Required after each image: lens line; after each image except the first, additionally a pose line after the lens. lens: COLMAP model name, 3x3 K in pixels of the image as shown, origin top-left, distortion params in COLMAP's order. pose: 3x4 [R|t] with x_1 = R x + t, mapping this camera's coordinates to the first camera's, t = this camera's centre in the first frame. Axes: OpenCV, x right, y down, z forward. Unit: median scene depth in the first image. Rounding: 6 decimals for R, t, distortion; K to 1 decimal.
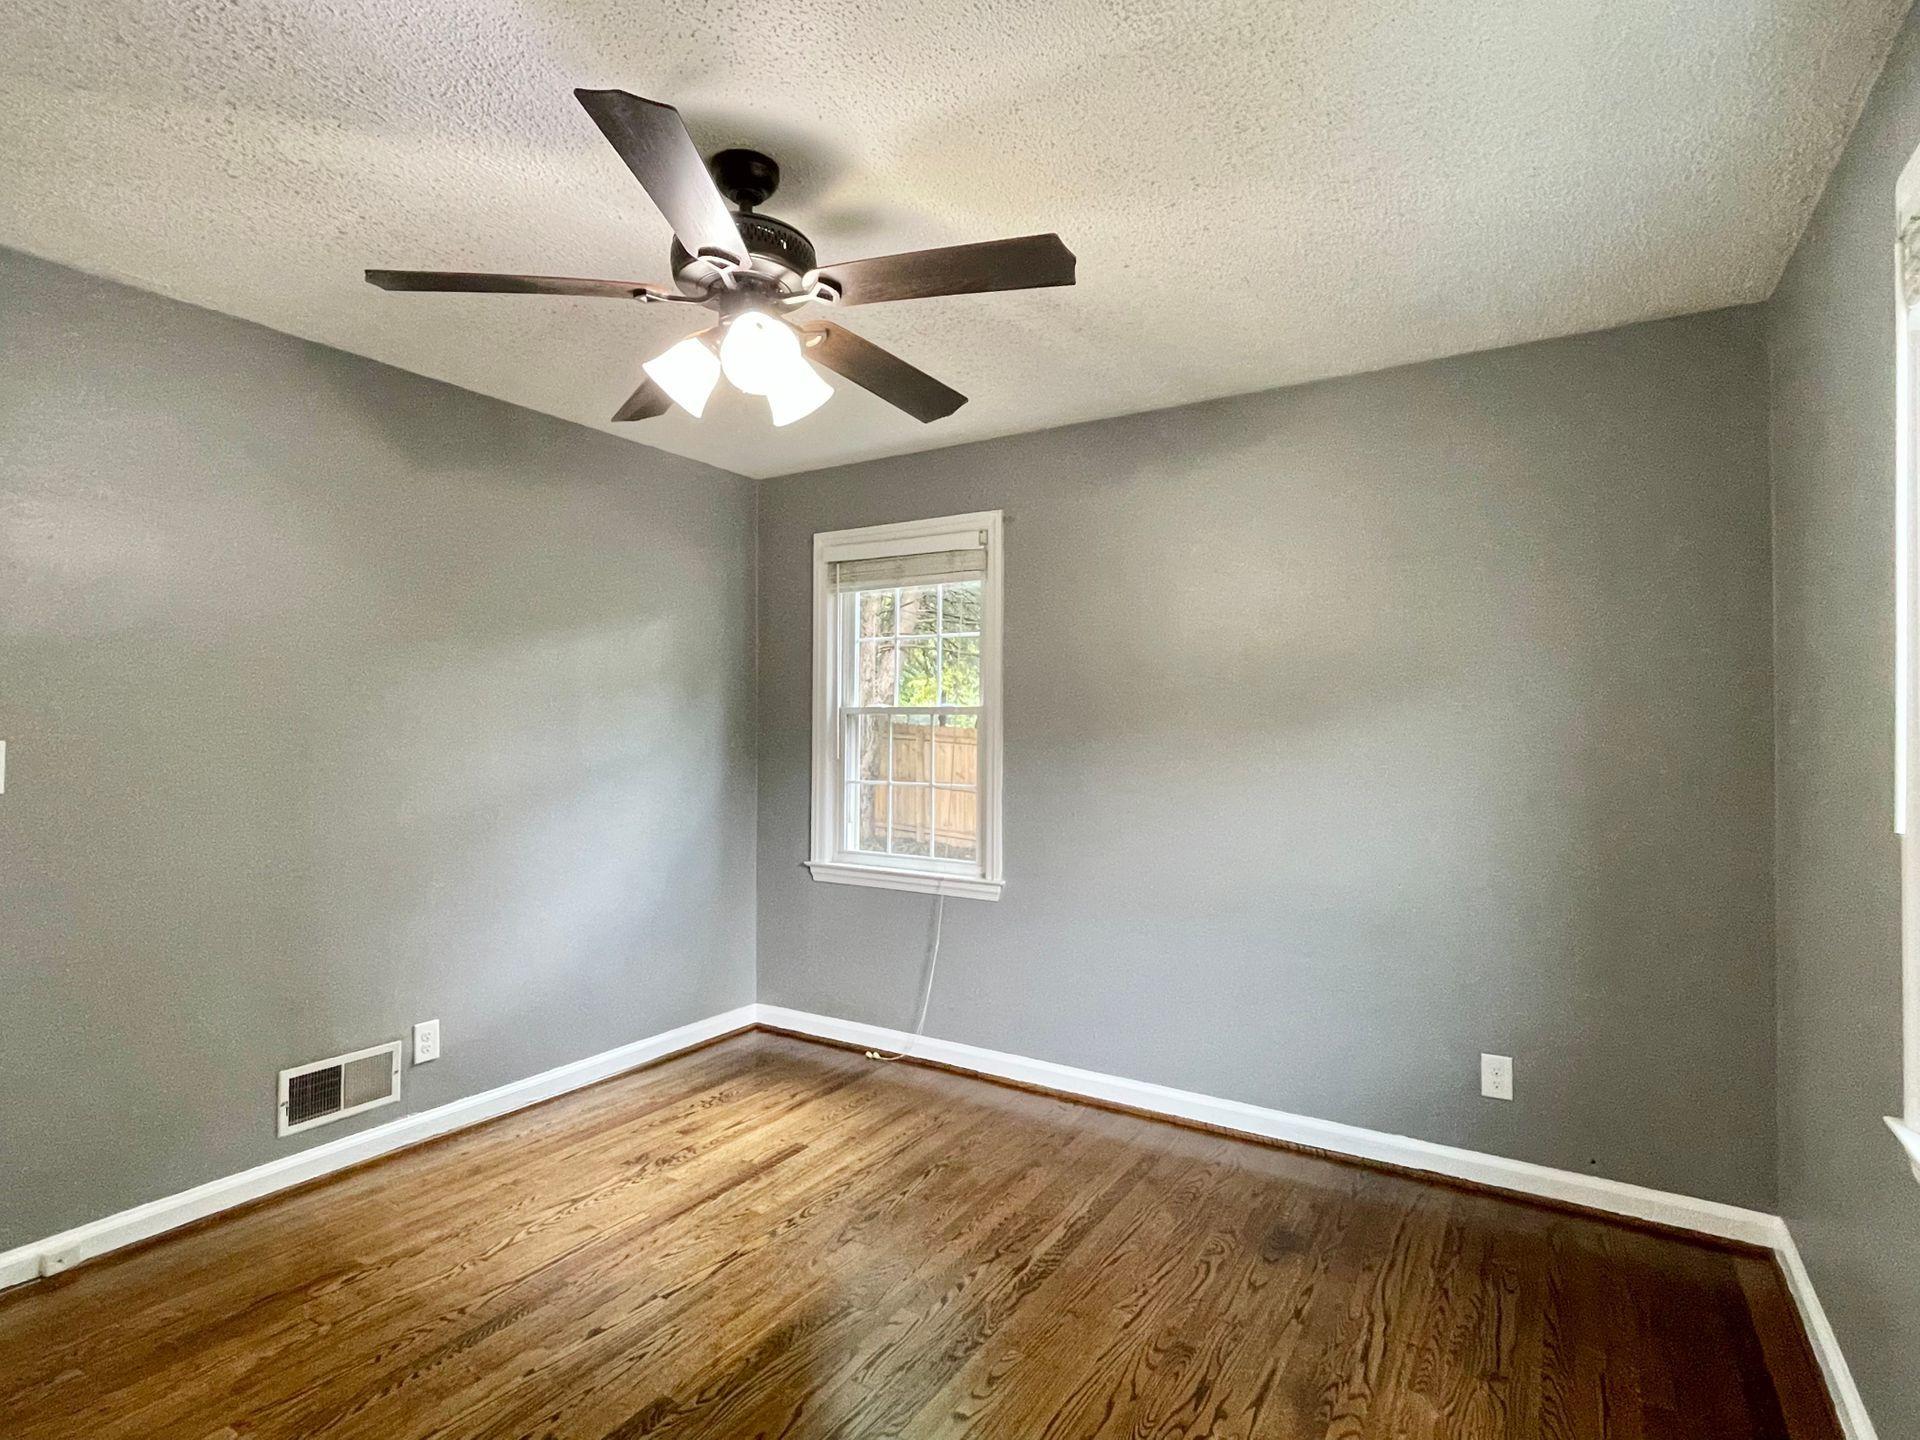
lens RADIAL K [[991.5, 0, 950.8], [0, 991.5, 713.1], [0, 0, 1]] dist [0.006330, -0.000294]
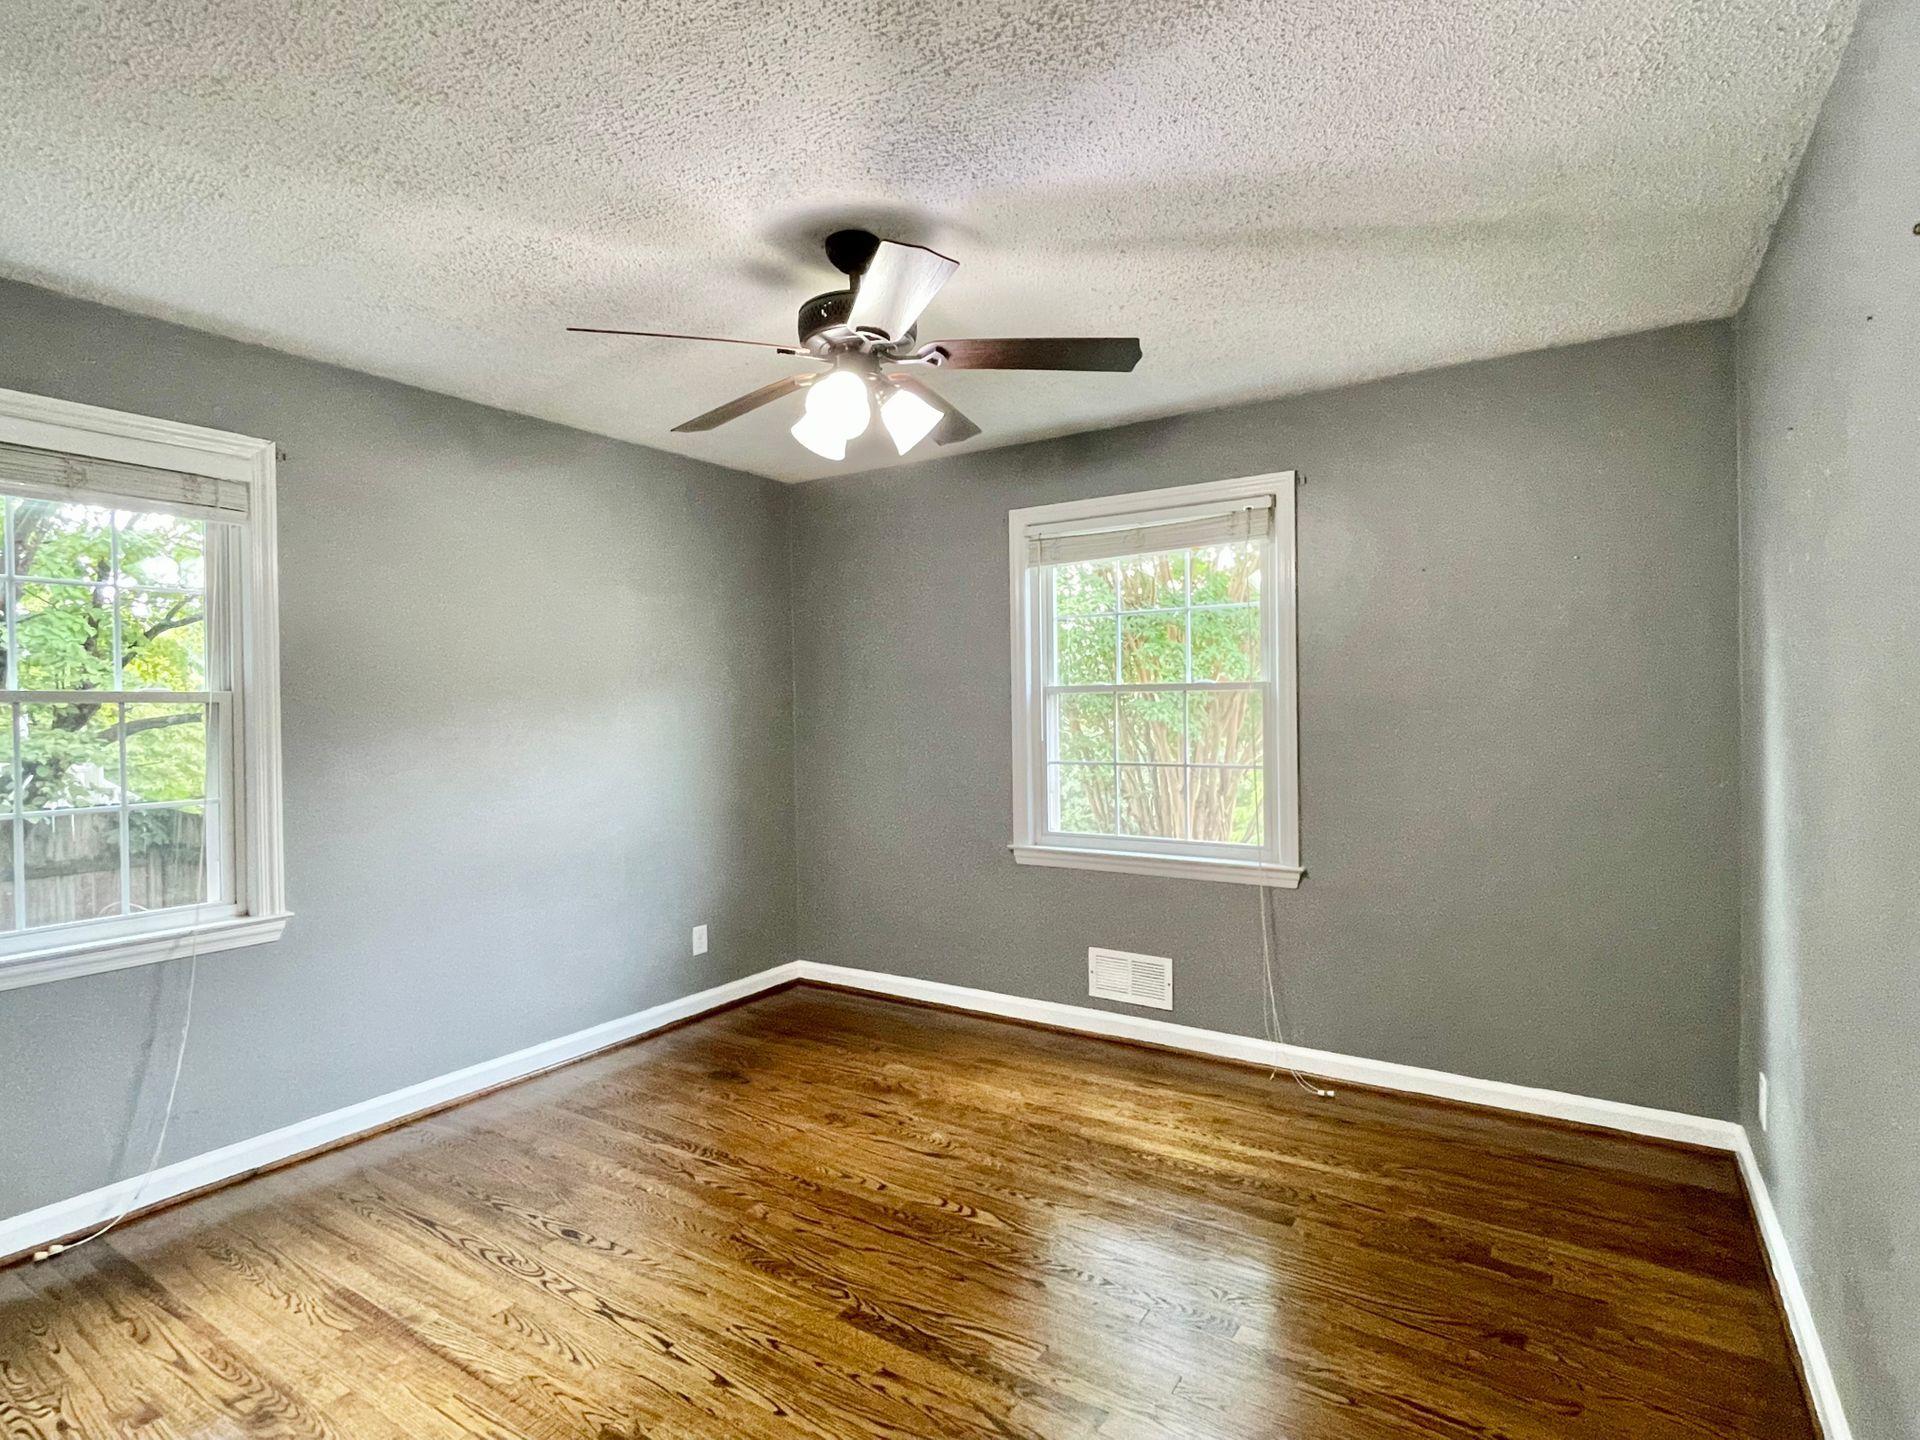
lens RADIAL K [[991.5, 0, 952.0], [0, 991.5, 719.4], [0, 0, 1]] dist [0.006330, -0.000294]
pose [[0.017871, -0.018188, 0.999675, -0.903178], [0.003301, 0.999830, 0.018132, 0.002820], [-0.999835, 0.002976, 0.017928, 0.556998]]
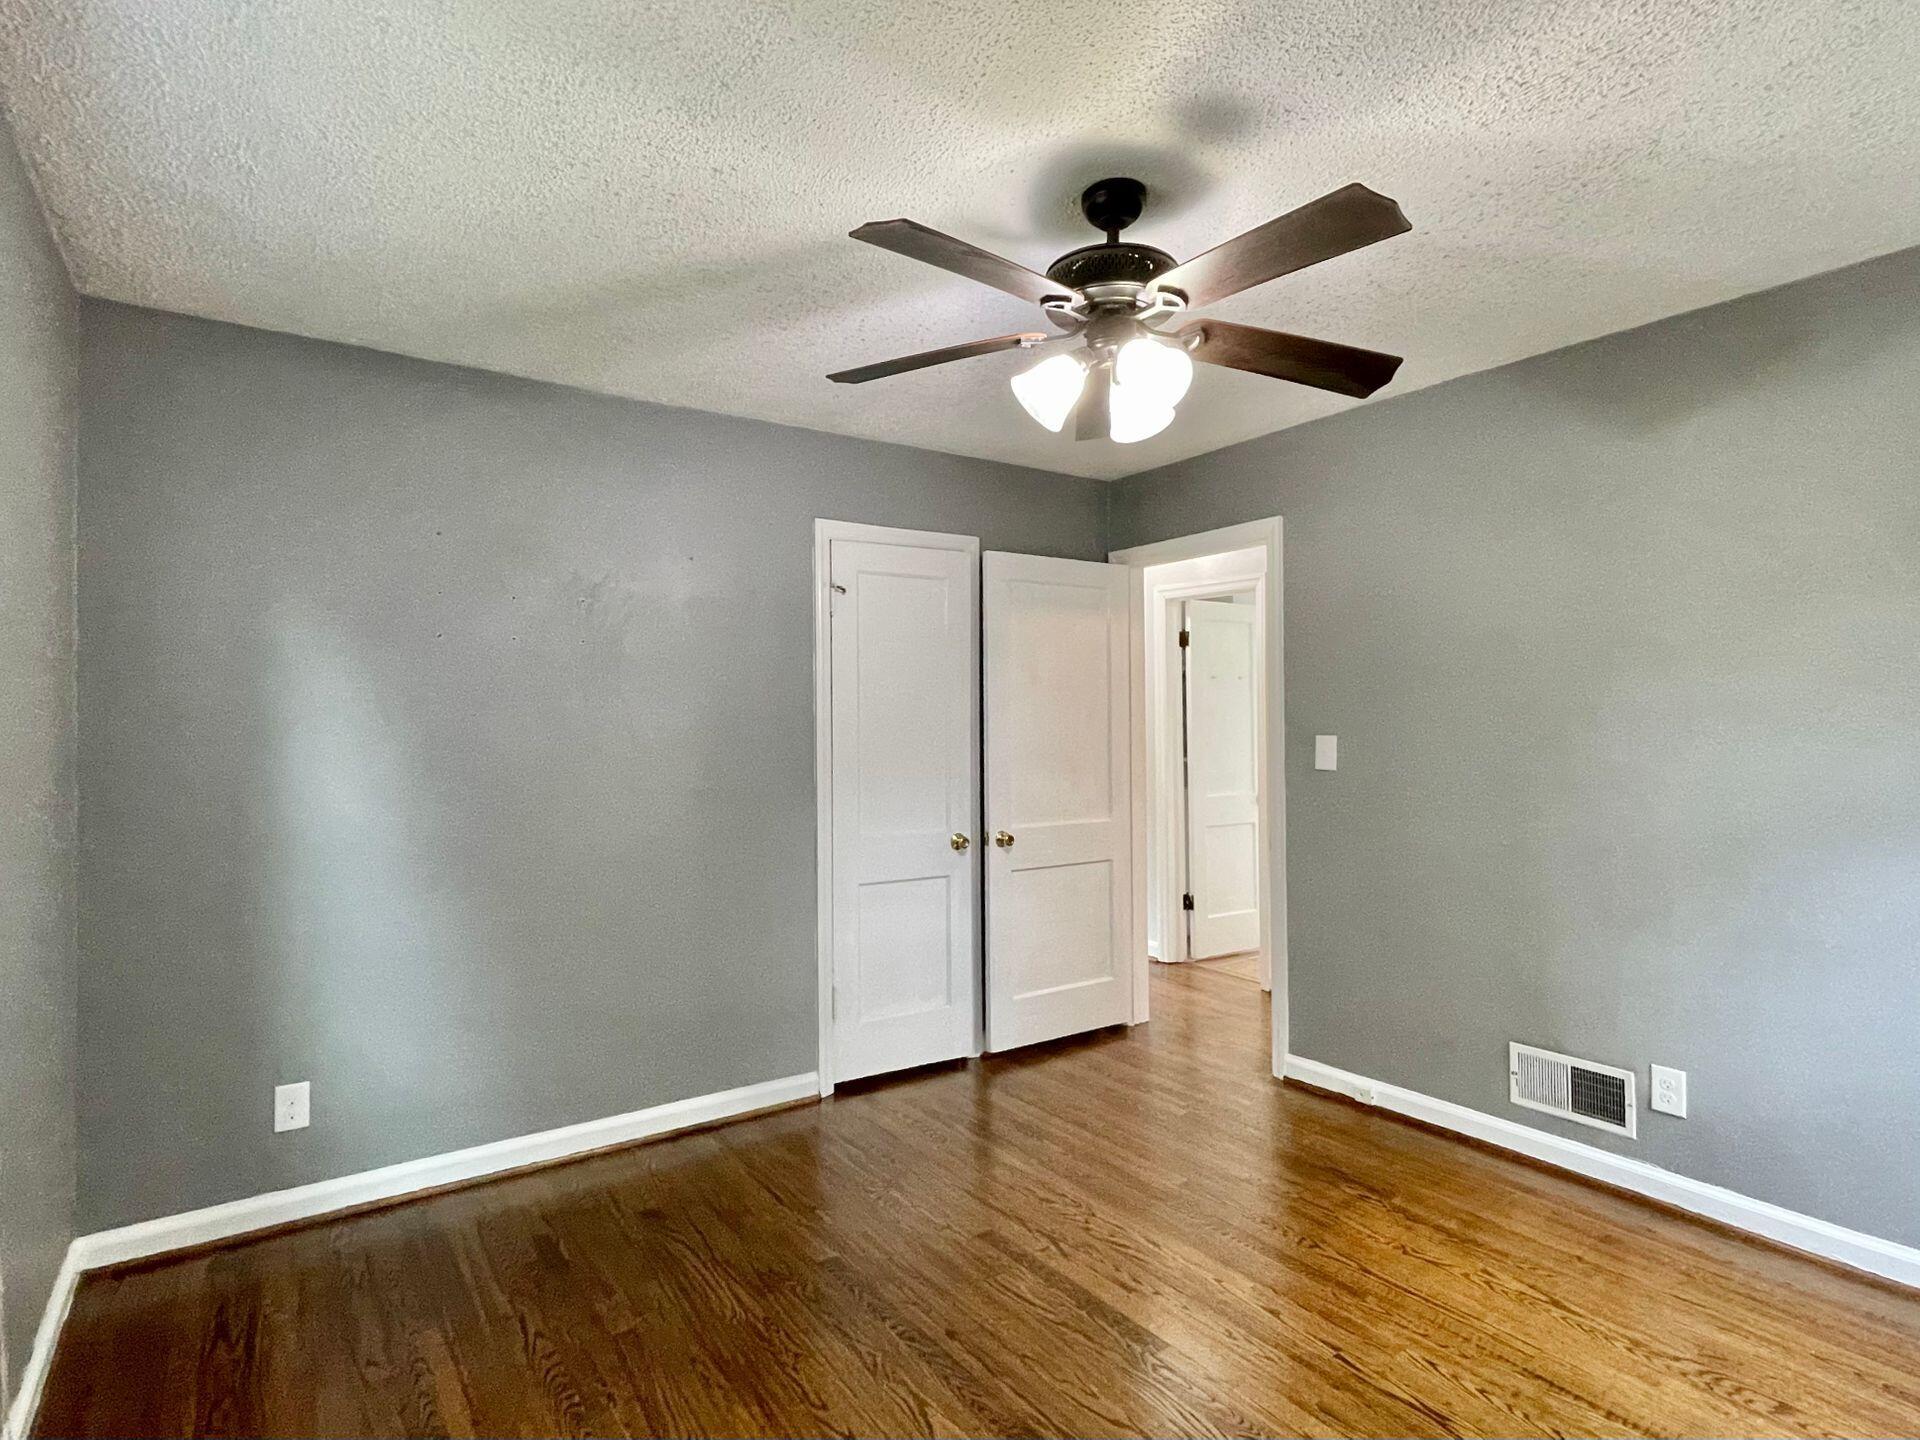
lens RADIAL K [[991.5, 0, 959.1], [0, 991.5, 715.9], [0, 0, 1]] dist [0.006330, -0.000294]
pose [[-0.381154, -0.013105, -0.924419, 0.525797], [0.016981, 0.999632, -0.021173, 0.014887], [0.924356, -0.023767, -0.380791, 0.797890]]
